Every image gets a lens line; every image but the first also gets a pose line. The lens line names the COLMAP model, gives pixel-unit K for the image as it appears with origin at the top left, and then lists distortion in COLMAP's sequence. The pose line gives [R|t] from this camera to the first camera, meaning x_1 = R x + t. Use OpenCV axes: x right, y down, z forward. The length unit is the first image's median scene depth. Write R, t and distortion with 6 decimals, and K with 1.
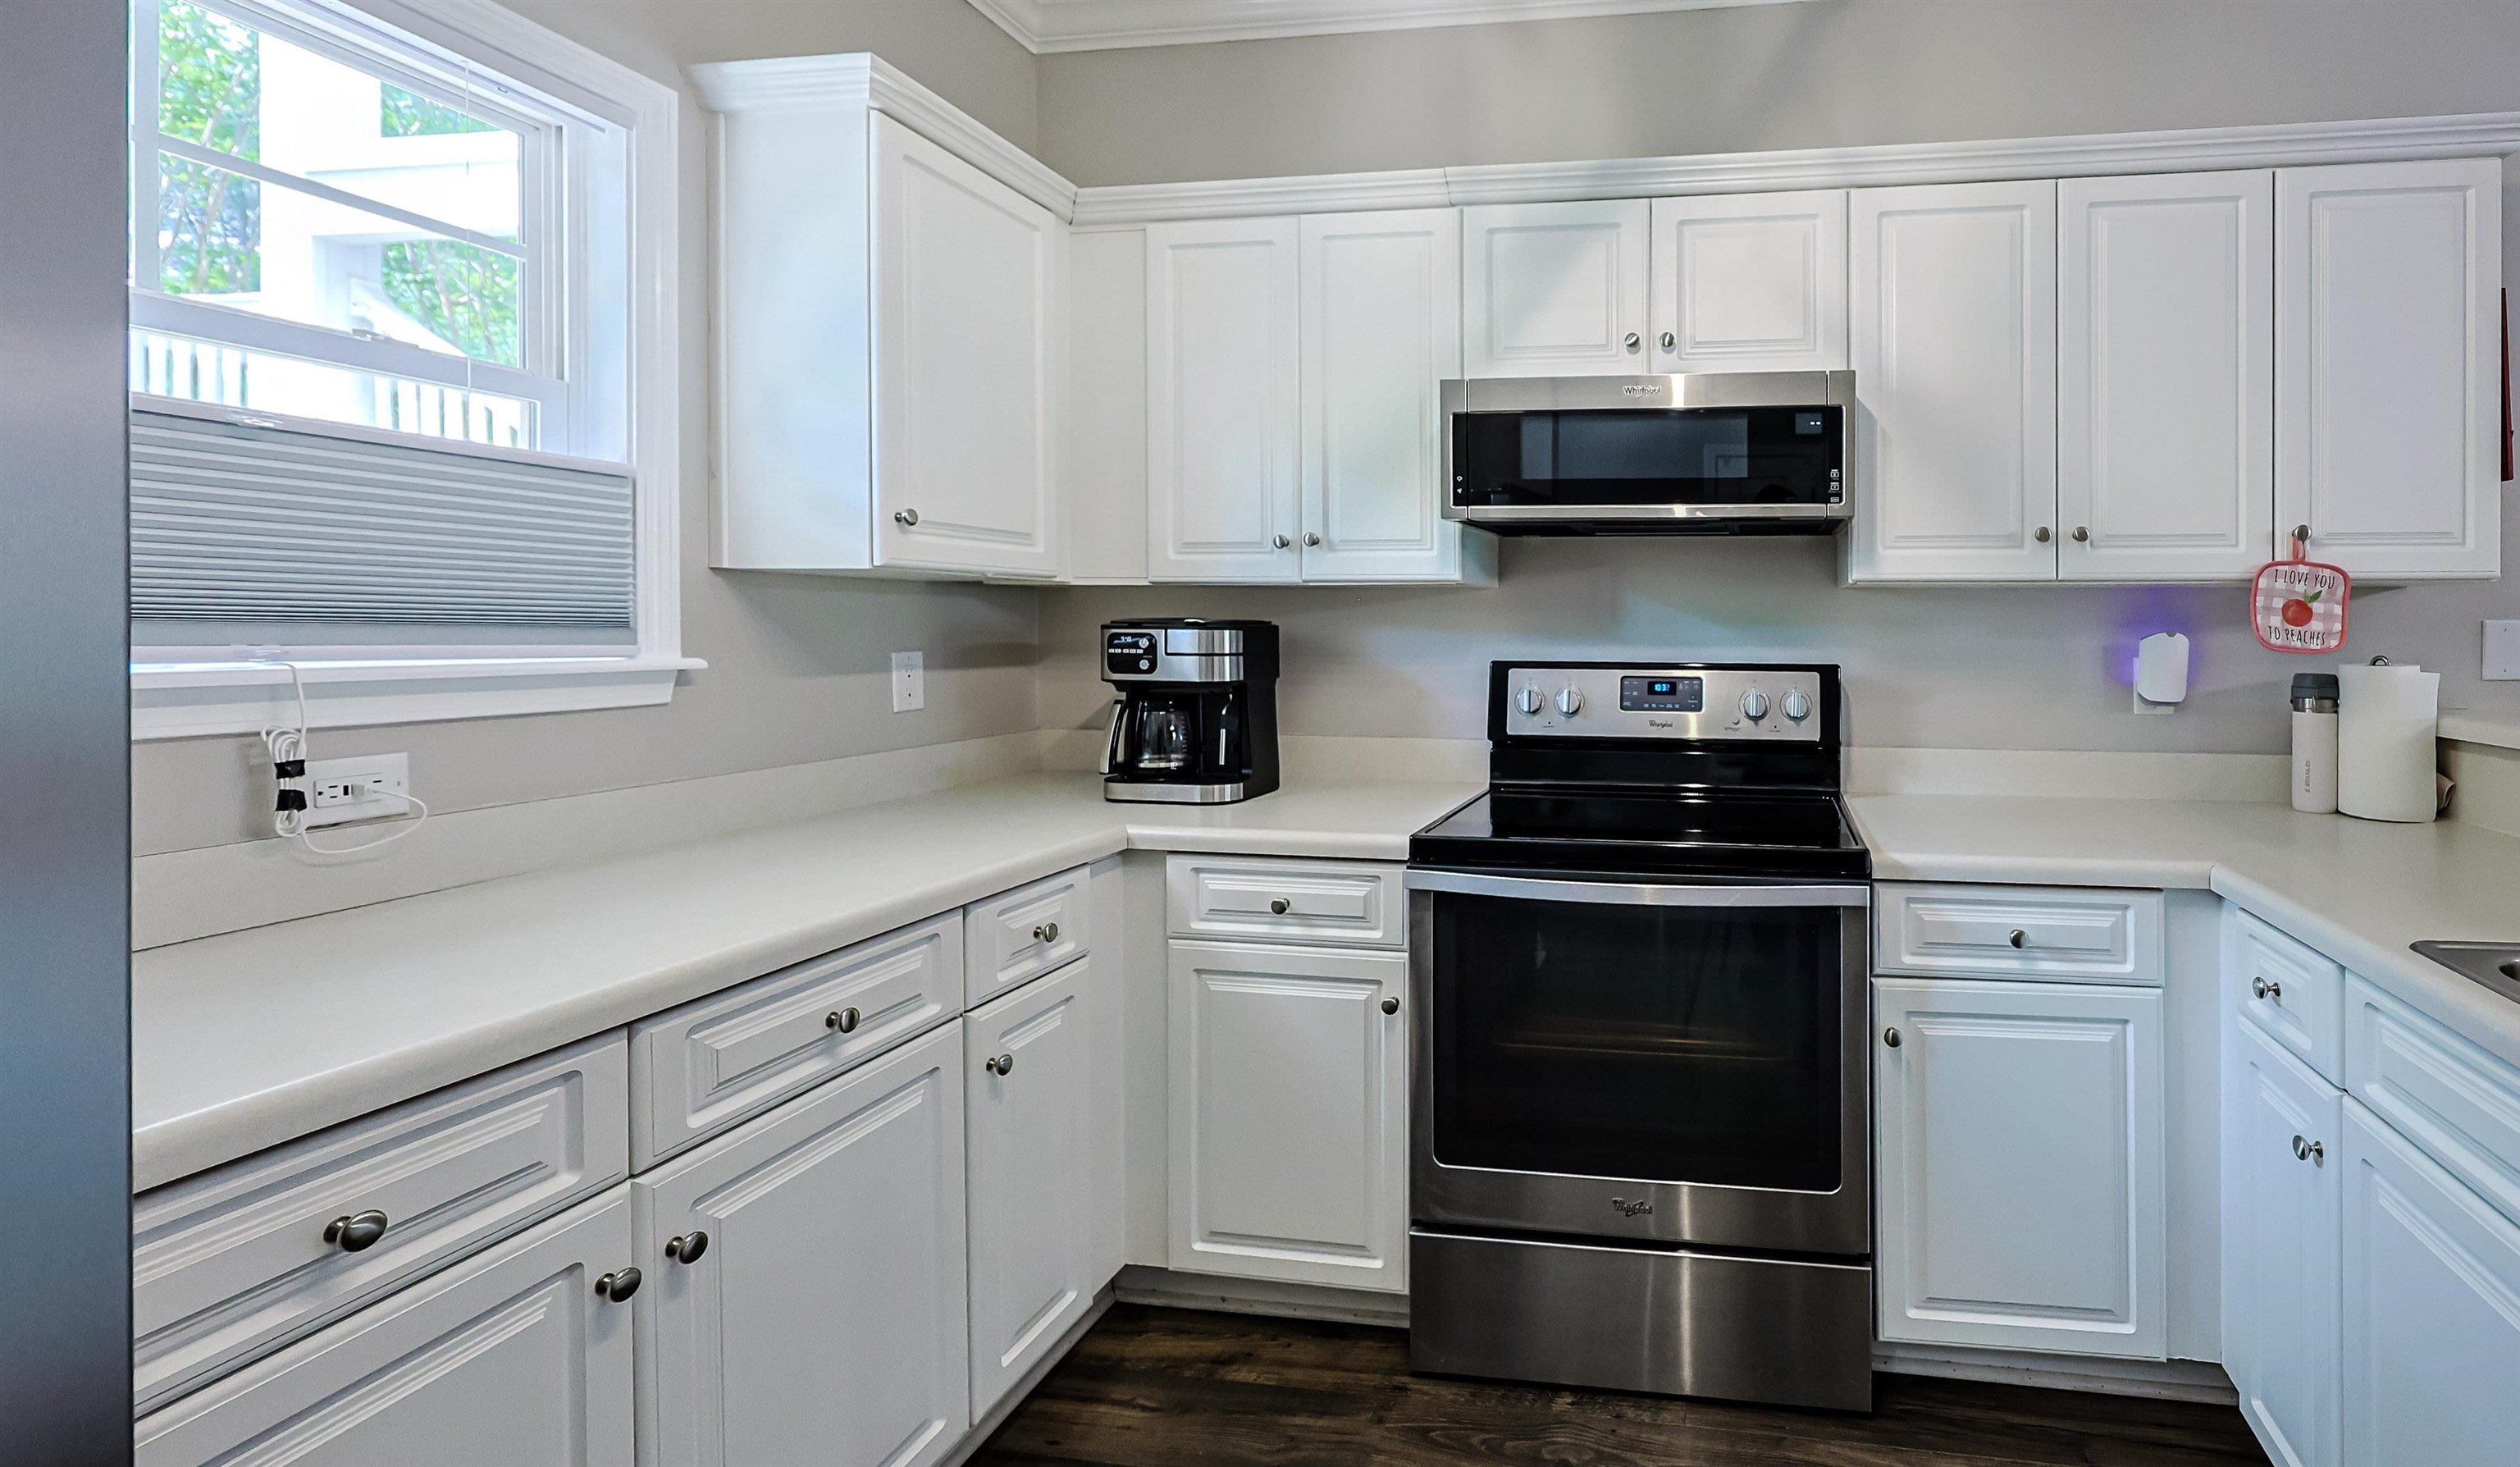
lens RADIAL K [[1052.4, 0, 1612.3], [0, 1052.4, 642.1], [0, 0, 1]] dist [-0.000074, 0.000364]
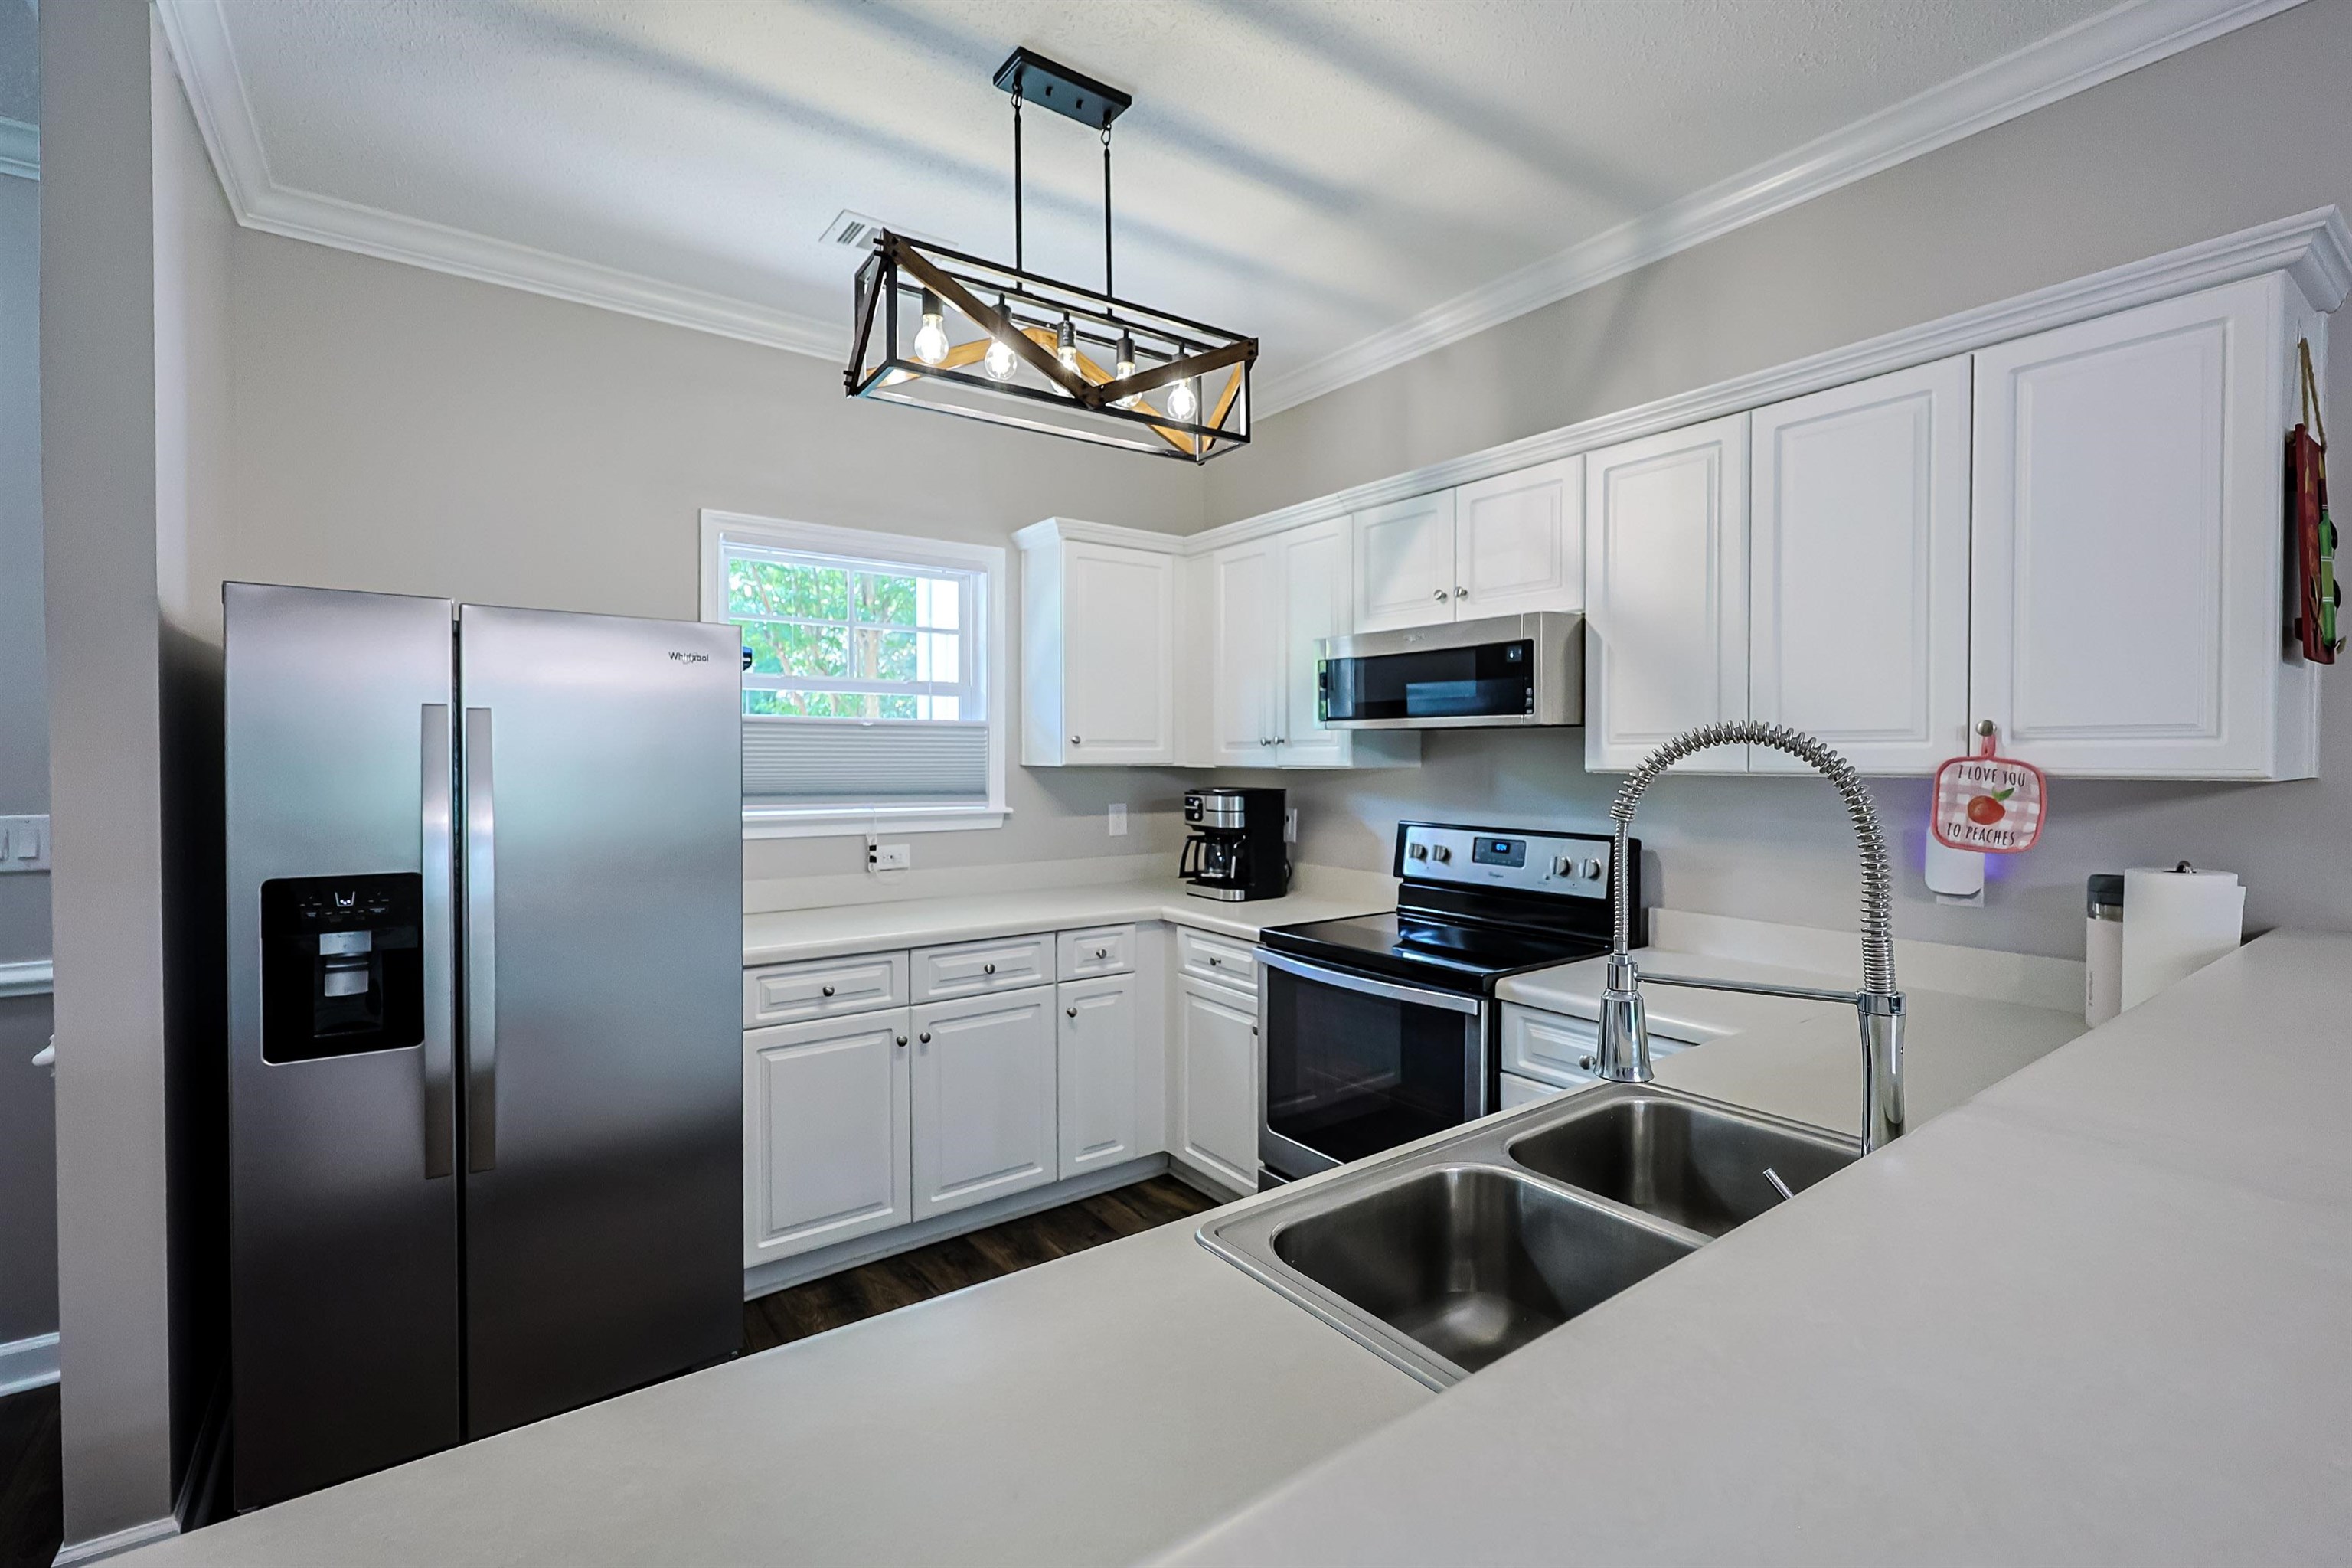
lens RADIAL K [[1032.5, 0, 1214.4], [0, 1032.5, 779.6], [0, 0, 1]] dist [-0.000947, 0.000757]
pose [[0.702006, 0.013300, -0.712047, 0.826441], [-0.006574, 0.999904, 0.012196, -0.062525], [0.712141, -0.003881, 0.702026, -0.170584]]
